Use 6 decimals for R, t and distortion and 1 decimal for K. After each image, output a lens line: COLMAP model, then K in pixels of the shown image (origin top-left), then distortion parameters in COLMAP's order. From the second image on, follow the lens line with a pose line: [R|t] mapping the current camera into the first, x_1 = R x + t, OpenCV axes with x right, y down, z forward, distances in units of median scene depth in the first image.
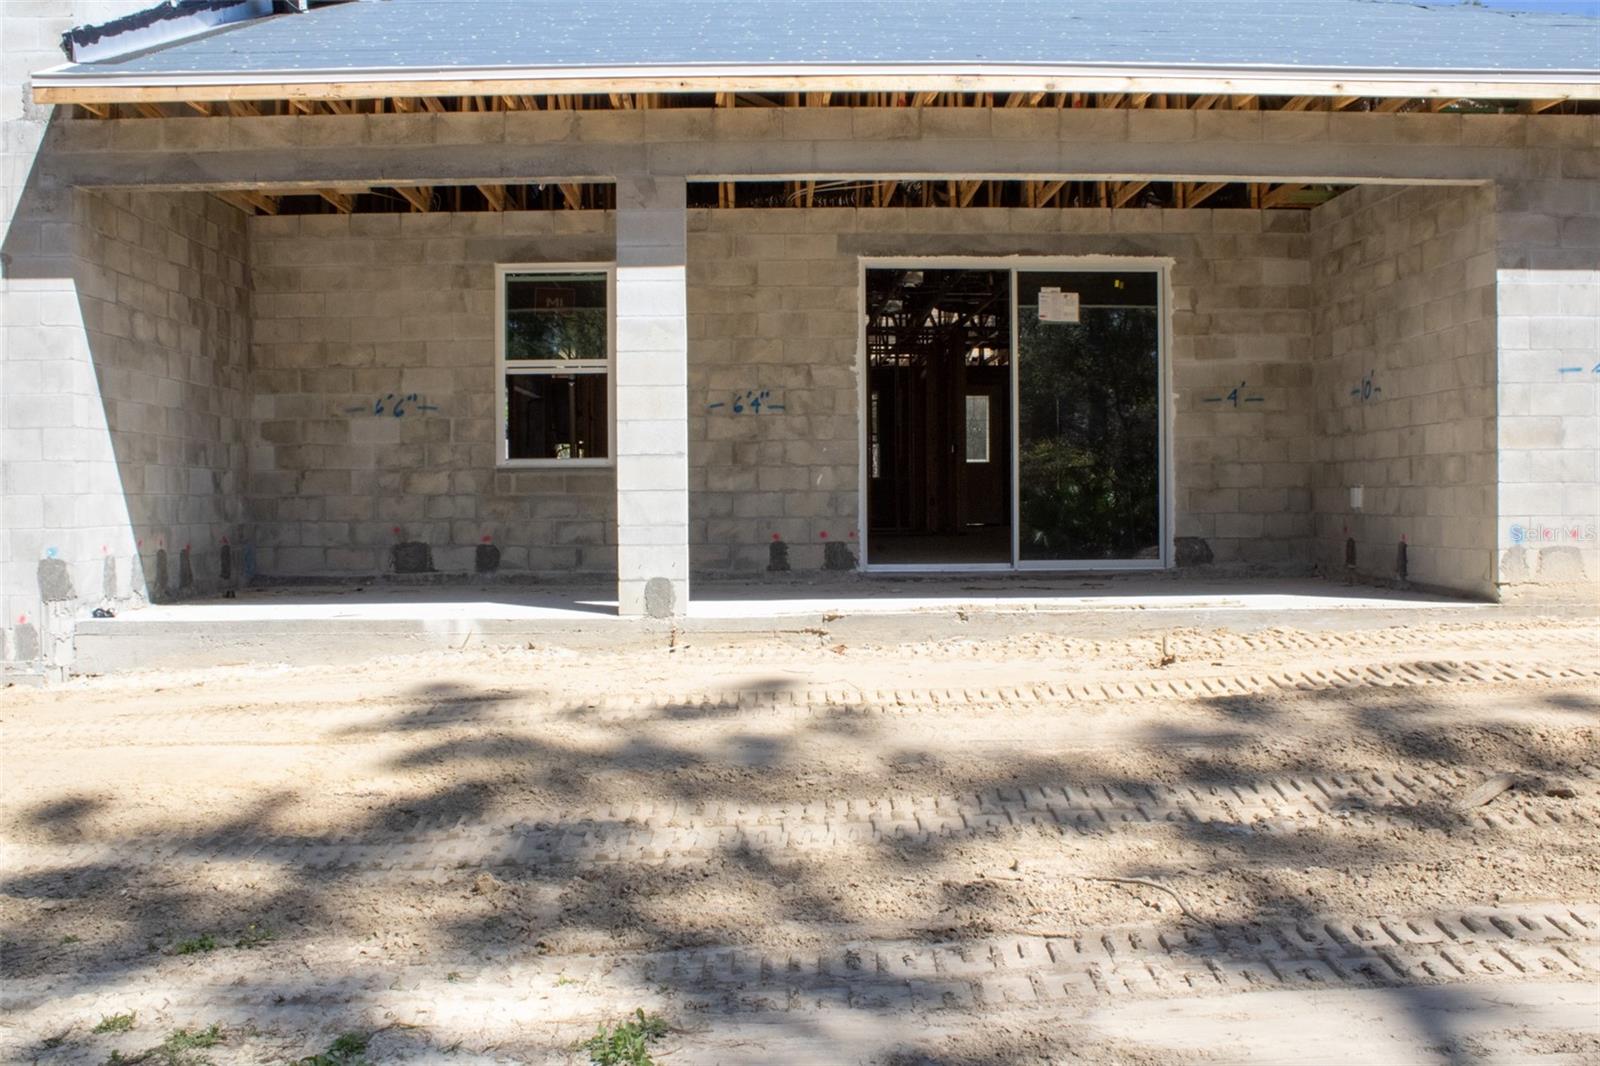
lens RADIAL K [[1464.6, 0, 800.0], [0, 1464.6, 533.0], [0, 0, 1]] dist [-0.138080, 0.125222]
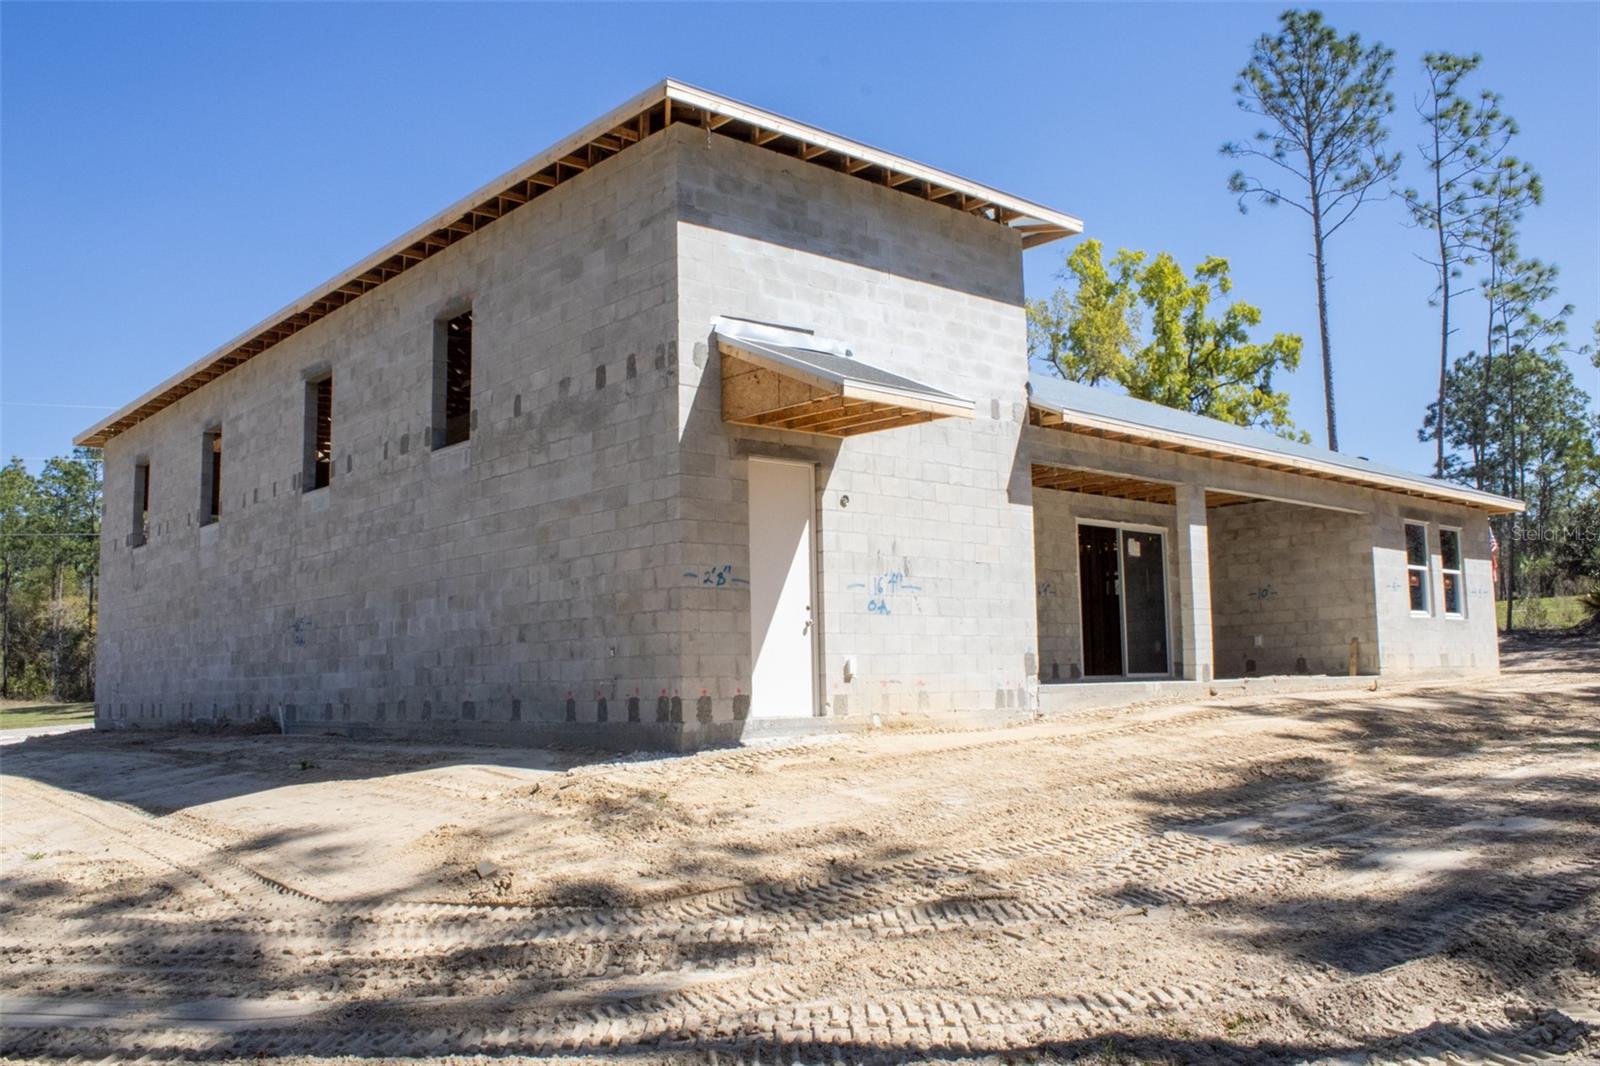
lens RADIAL K [[1342.2, 0, 800.0], [0, 1342.2, 533.0], [0, 0, 1]] dist [-0.114719, 0.065465]
pose [[0.768172, 0.068619, 0.636555, -1.728401], [0.031014, 0.989085, -0.144047, 0.097465], [-0.639492, 0.130395, 0.757659, -0.147229]]
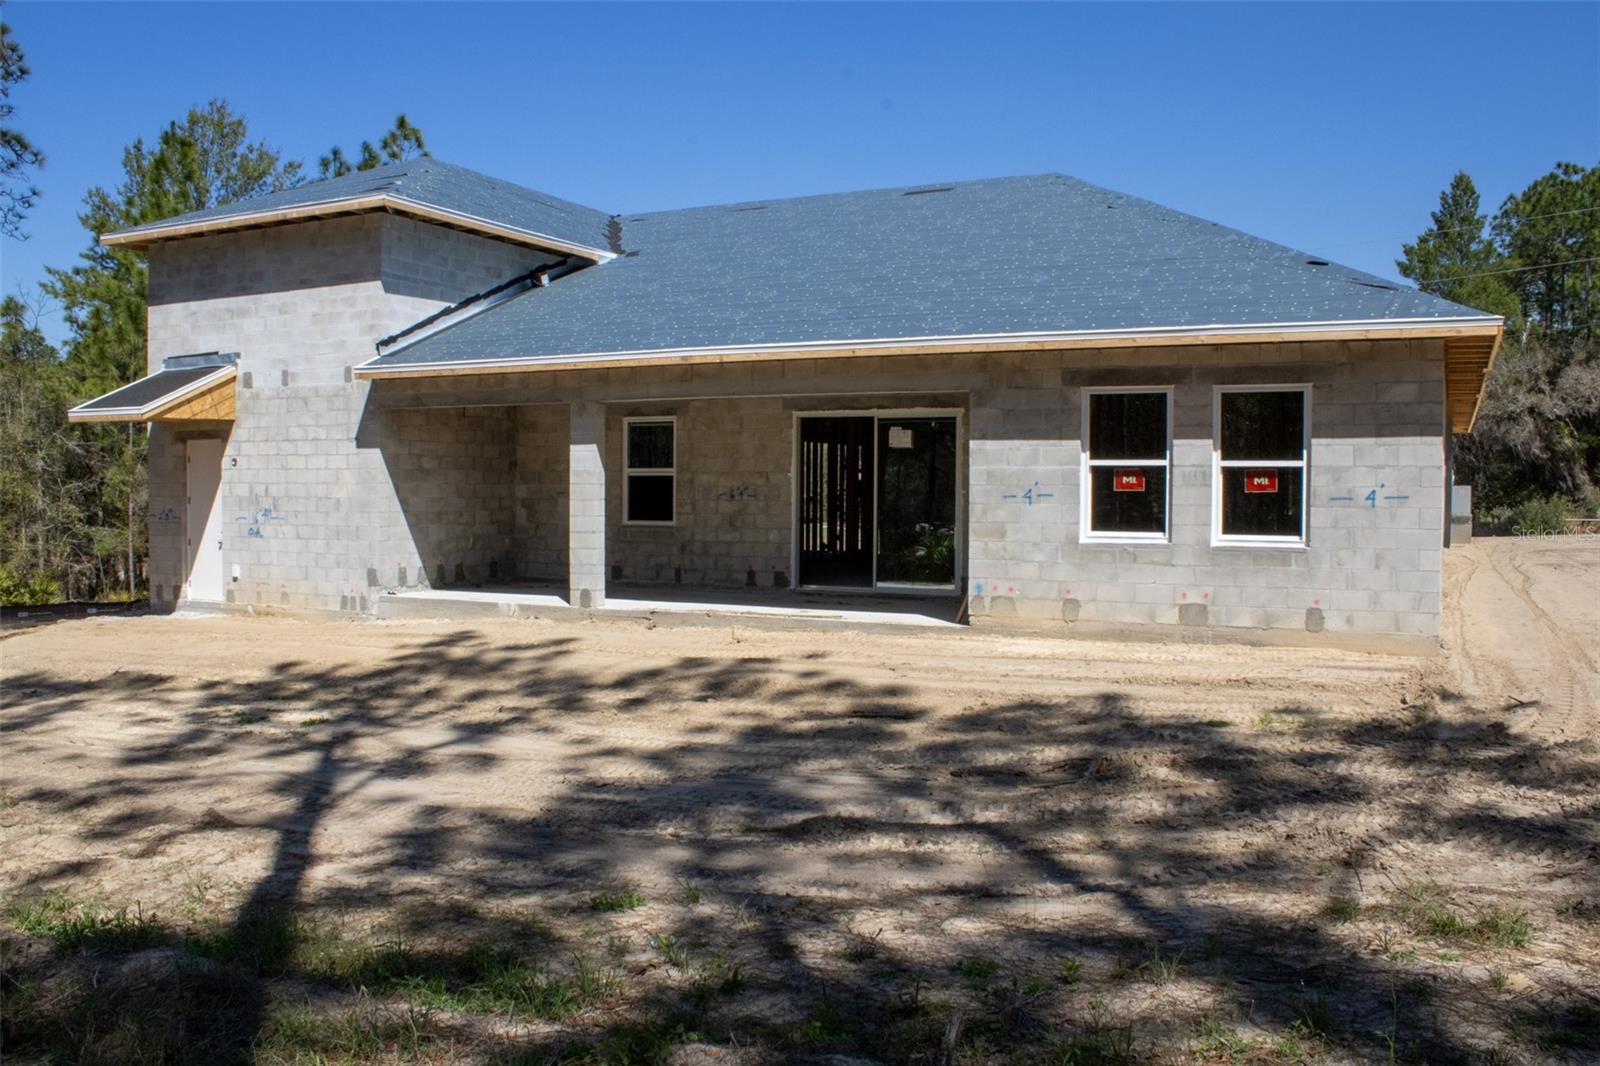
lens RADIAL K [[1342.2, 0, 800.0], [0, 1342.2, 533.0], [0, 0, 1]] dist [-0.114719, 0.065465]
pose [[0.887038, 0.028729, -0.460802, 1.005830], [-0.026125, 0.999586, 0.012031, -0.077113], [0.460957, 0.001367, 0.887421, -0.556019]]
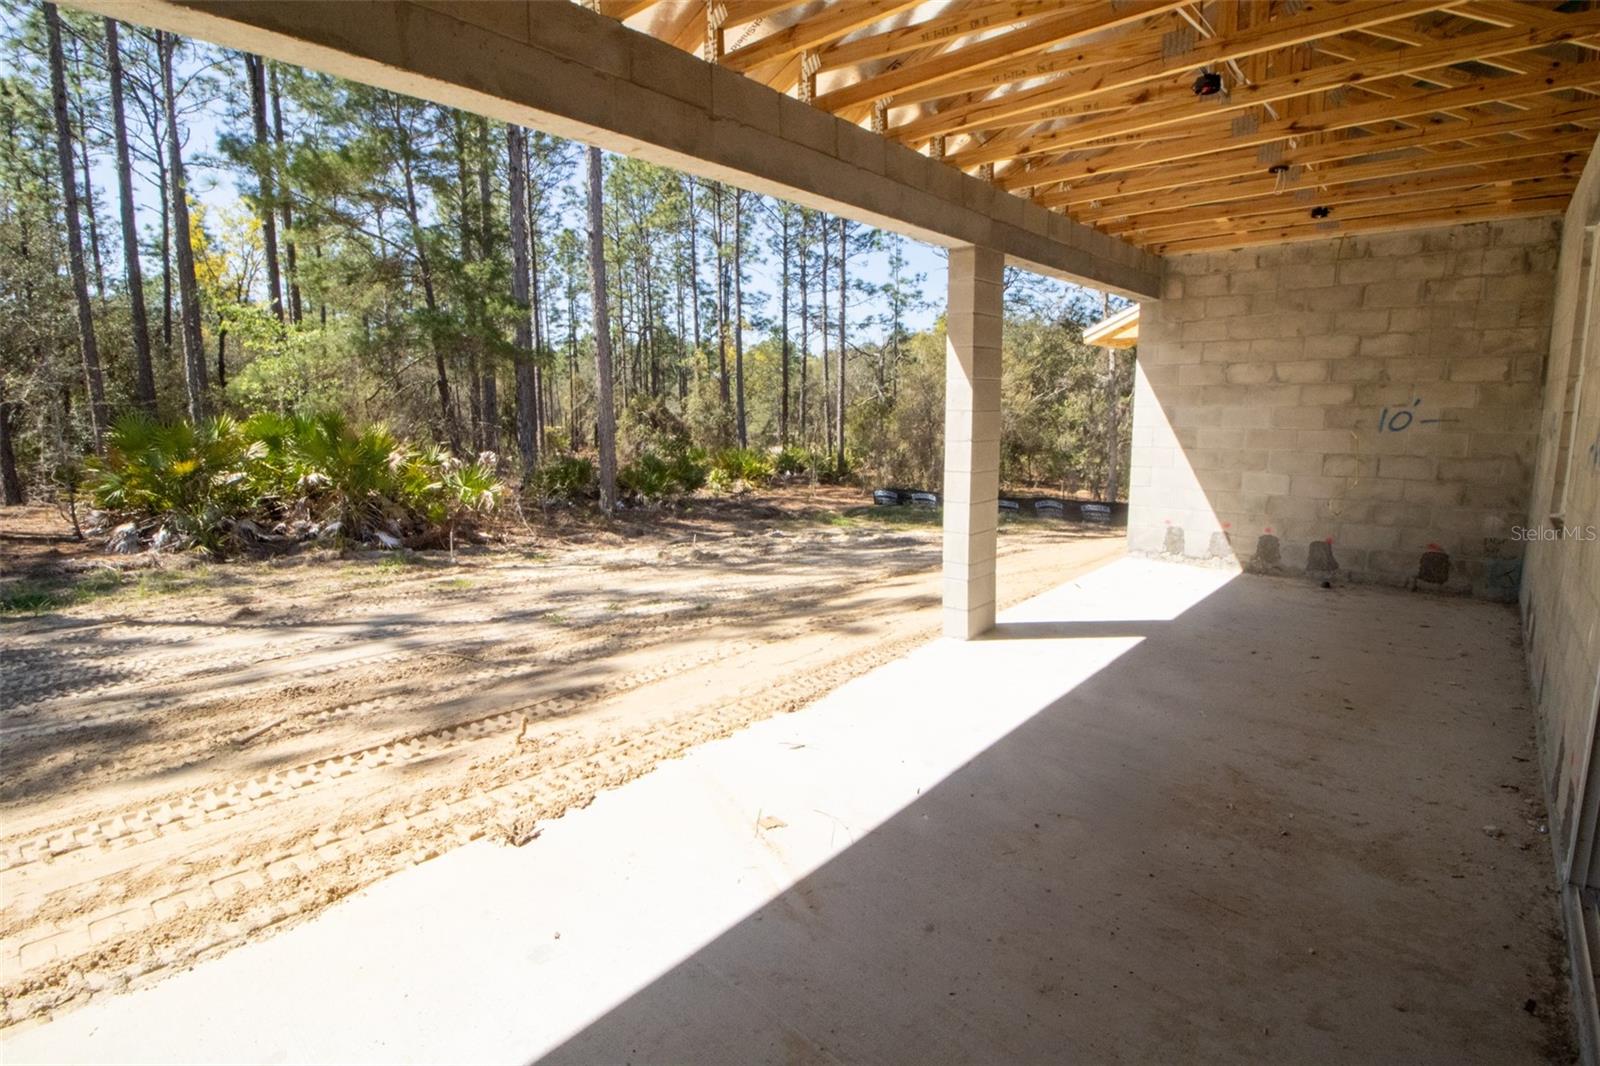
lens RADIAL K [[772.2, 0, 806.8], [0, 772.2, 541.2], [0, 0, 1]] dist [-0.014048, -0.004461]
pose [[-0.676469, 0.137884, -0.723448, 0.406490], [-0.013685, 0.979794, 0.199538, -0.129639], [0.736344, 0.144882, -0.660914, 1.225555]]
